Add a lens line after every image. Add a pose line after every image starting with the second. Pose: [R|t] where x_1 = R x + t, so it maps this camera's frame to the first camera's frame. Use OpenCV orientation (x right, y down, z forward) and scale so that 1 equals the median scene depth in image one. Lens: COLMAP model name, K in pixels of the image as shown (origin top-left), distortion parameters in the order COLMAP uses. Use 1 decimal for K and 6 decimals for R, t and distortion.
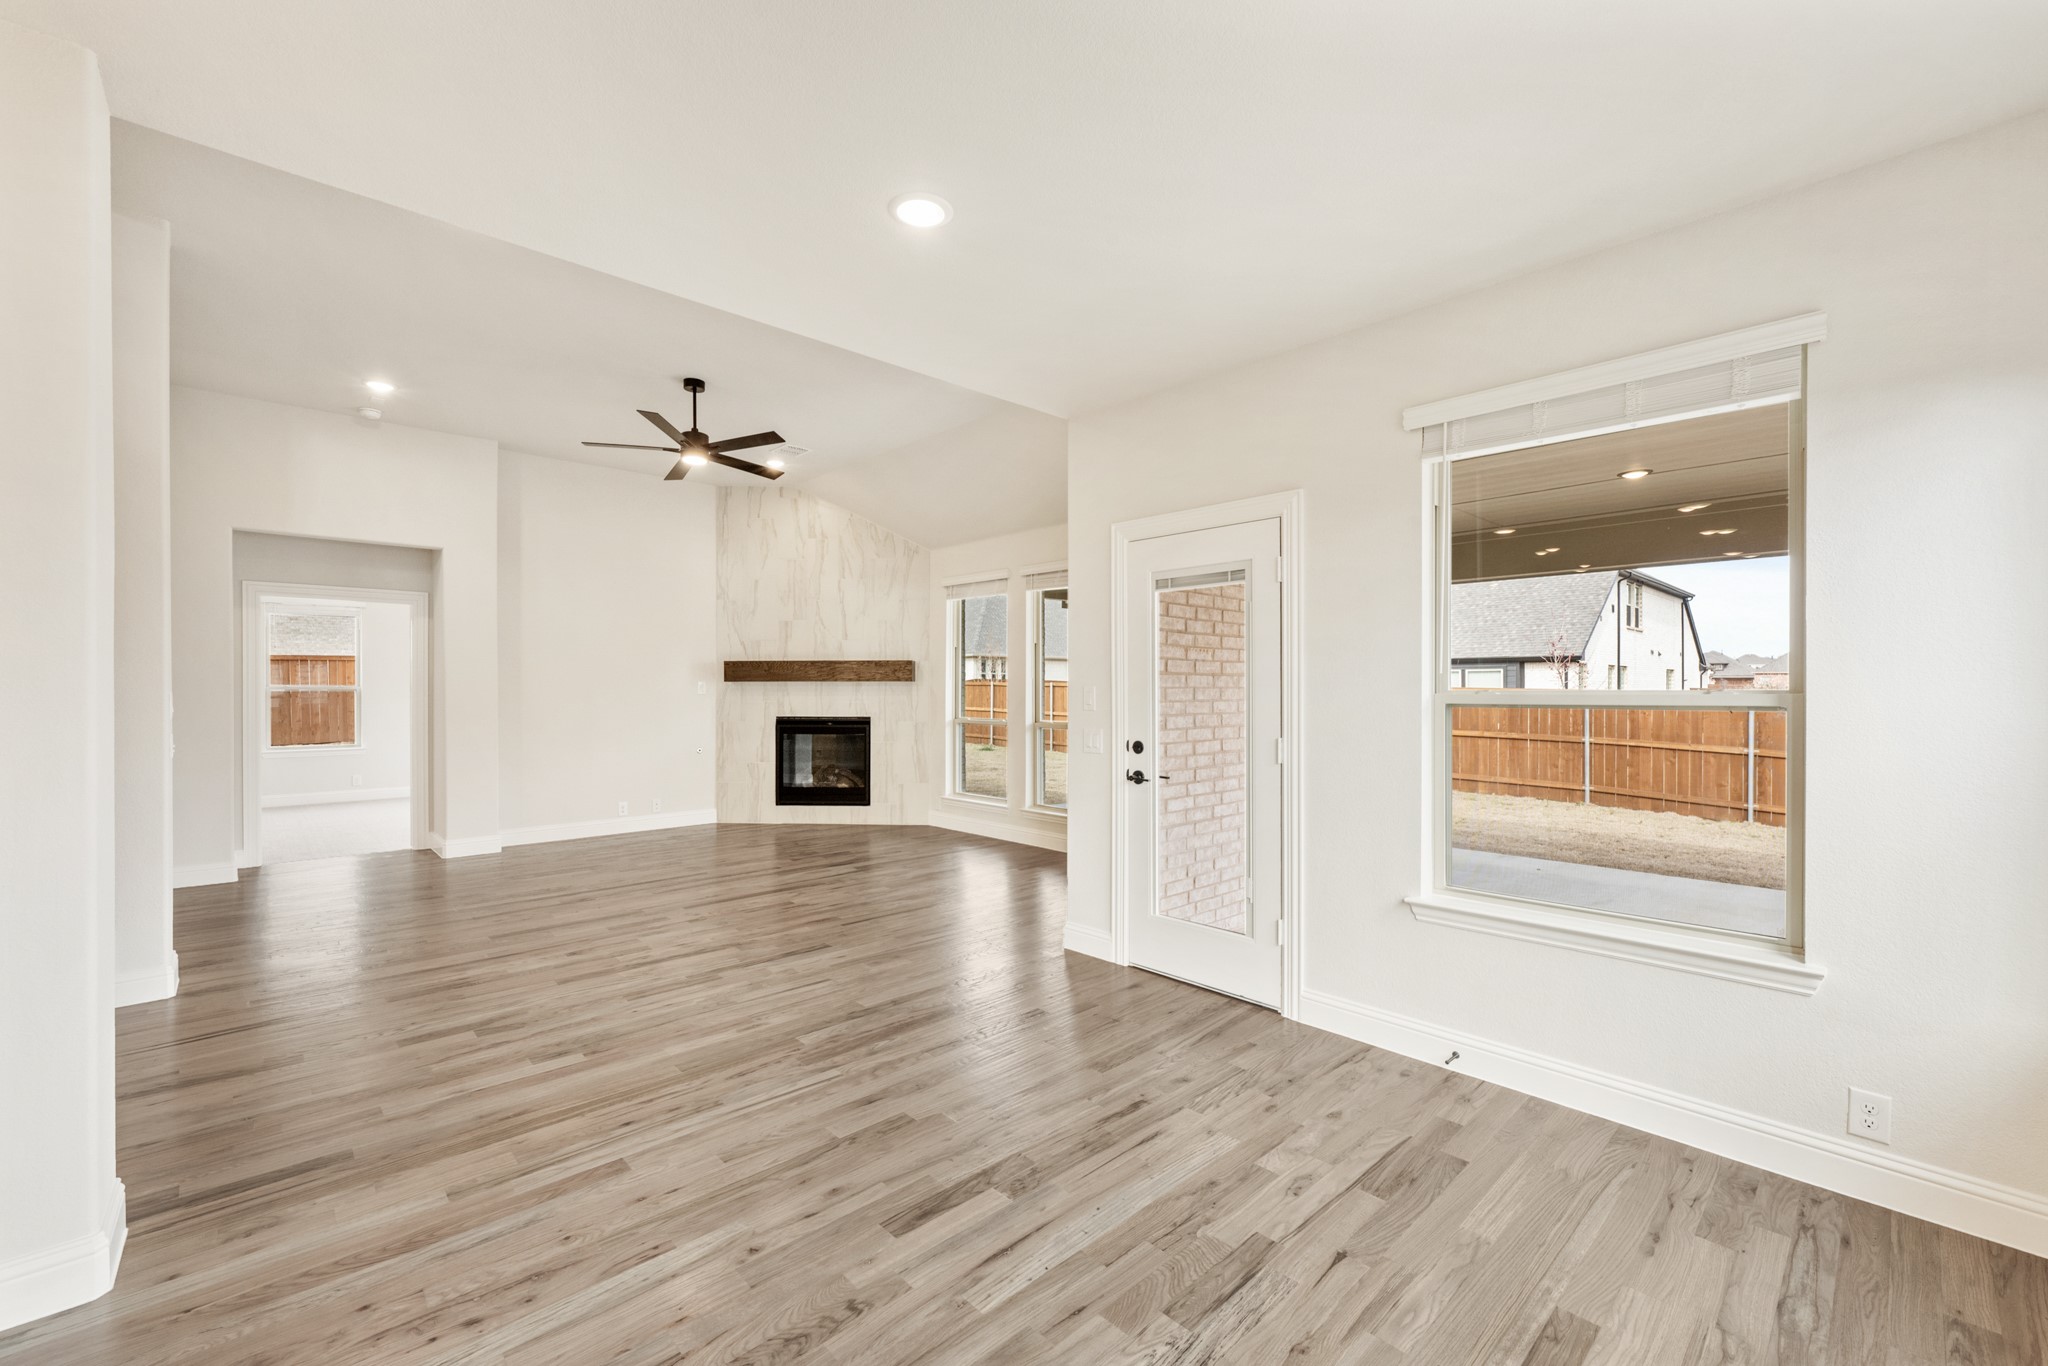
lens RADIAL K [[842.2, 0, 1025.2], [0, 842.2, 692.6], [0, 0, 1]] dist [0.001327, 0.000231]
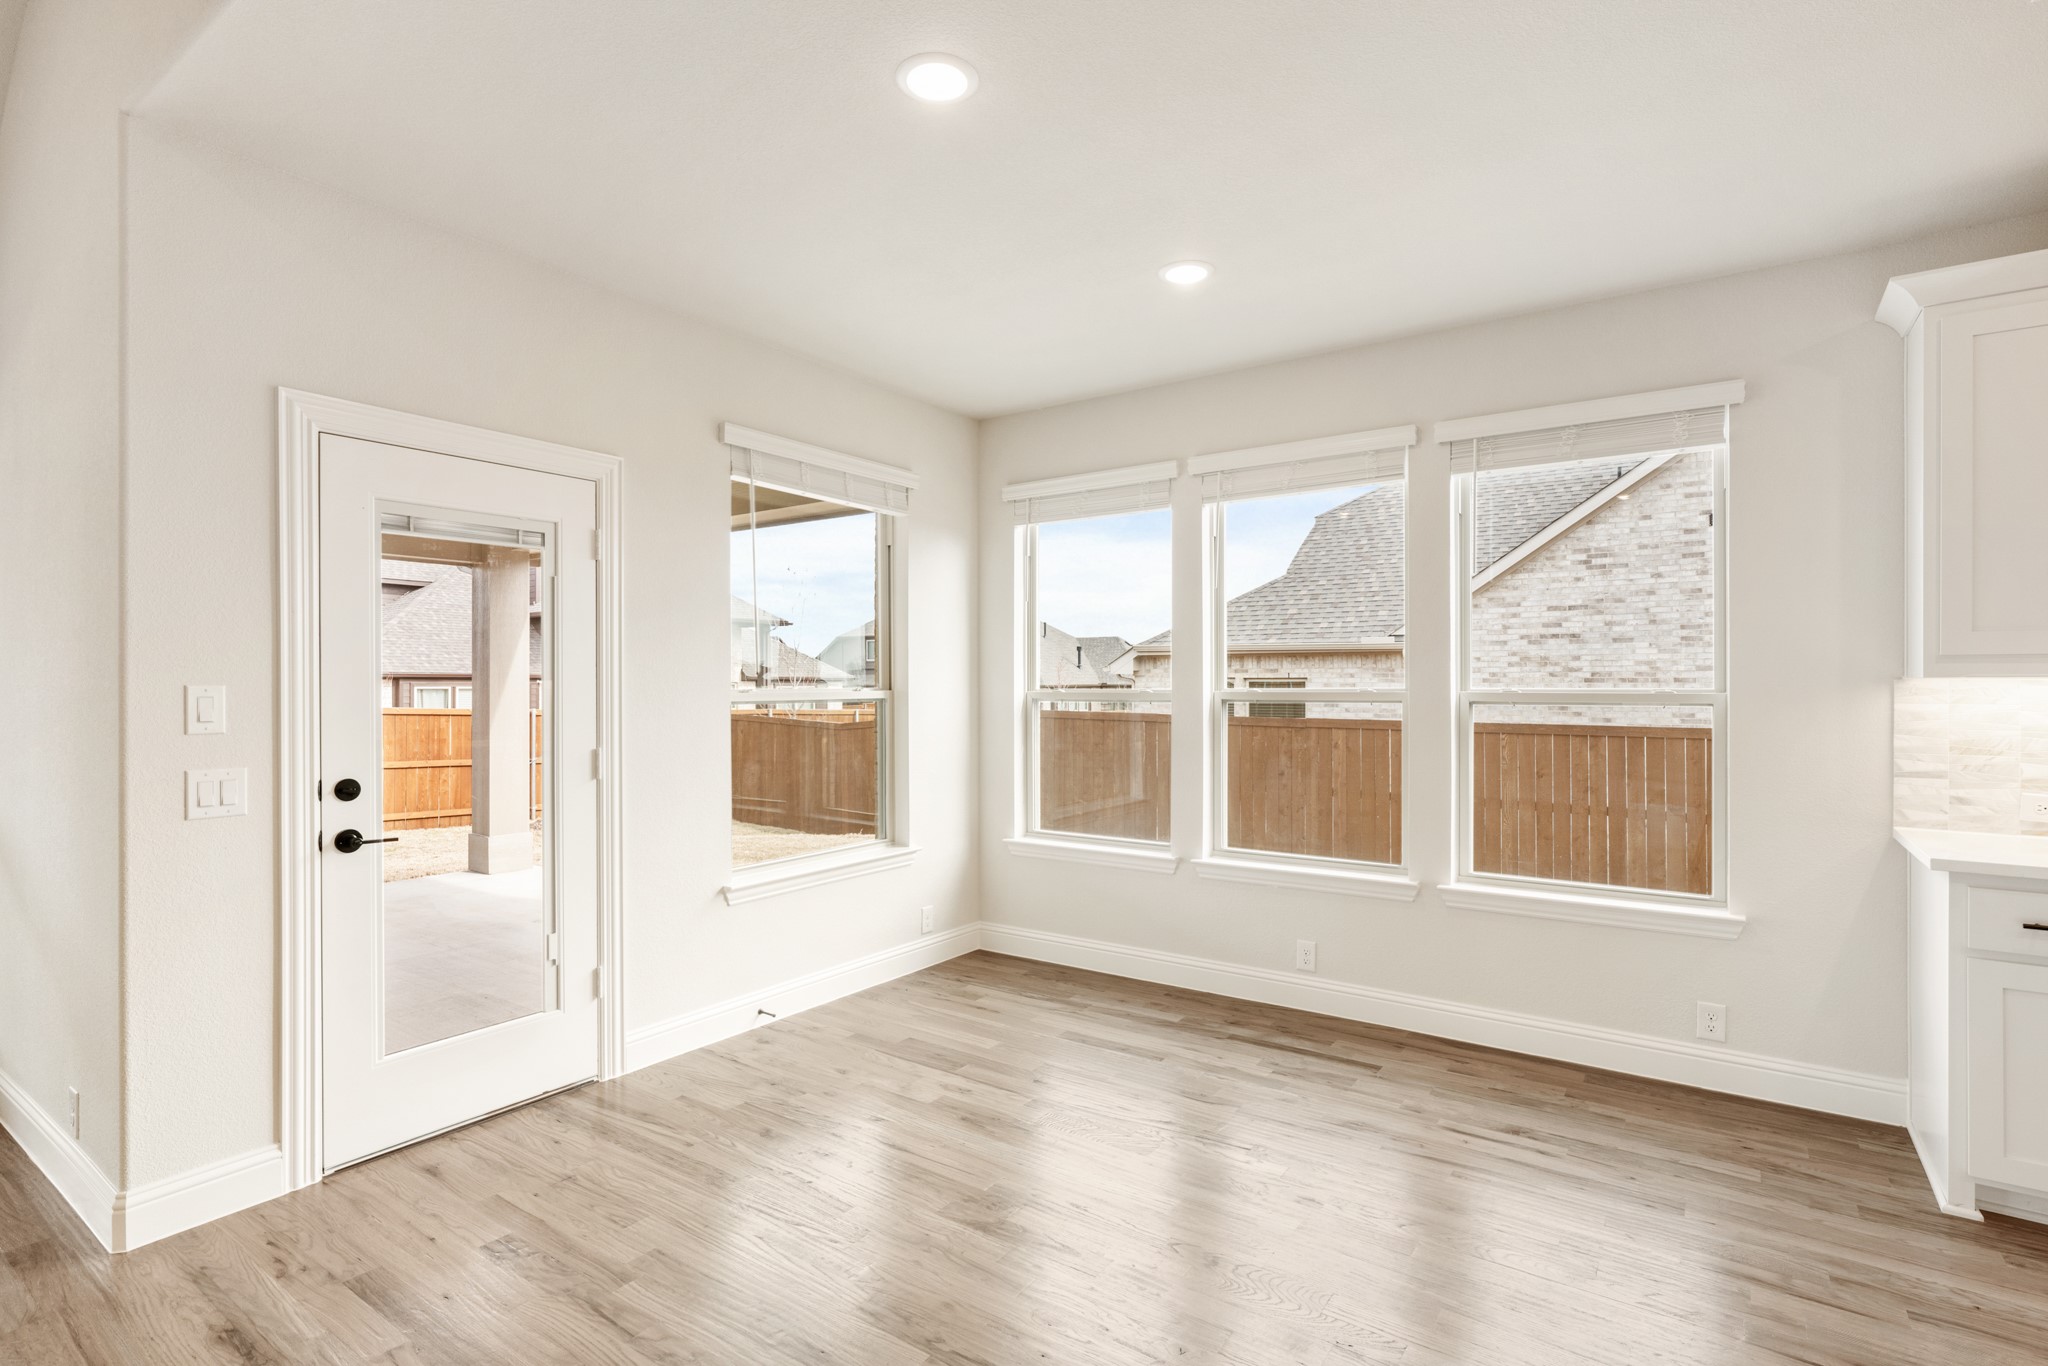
lens RADIAL K [[989.9, 0, 1024.0], [0, 989.9, 680.5], [0, 0, 1]] dist [-0.000203, 0.000052]
pose [[-0.201784, 0.003585, 0.979424, -0.843620], [0.005270, 0.999983, -0.002574, -0.009091], [-0.979416, 0.004642, -0.201799, 0.898431]]
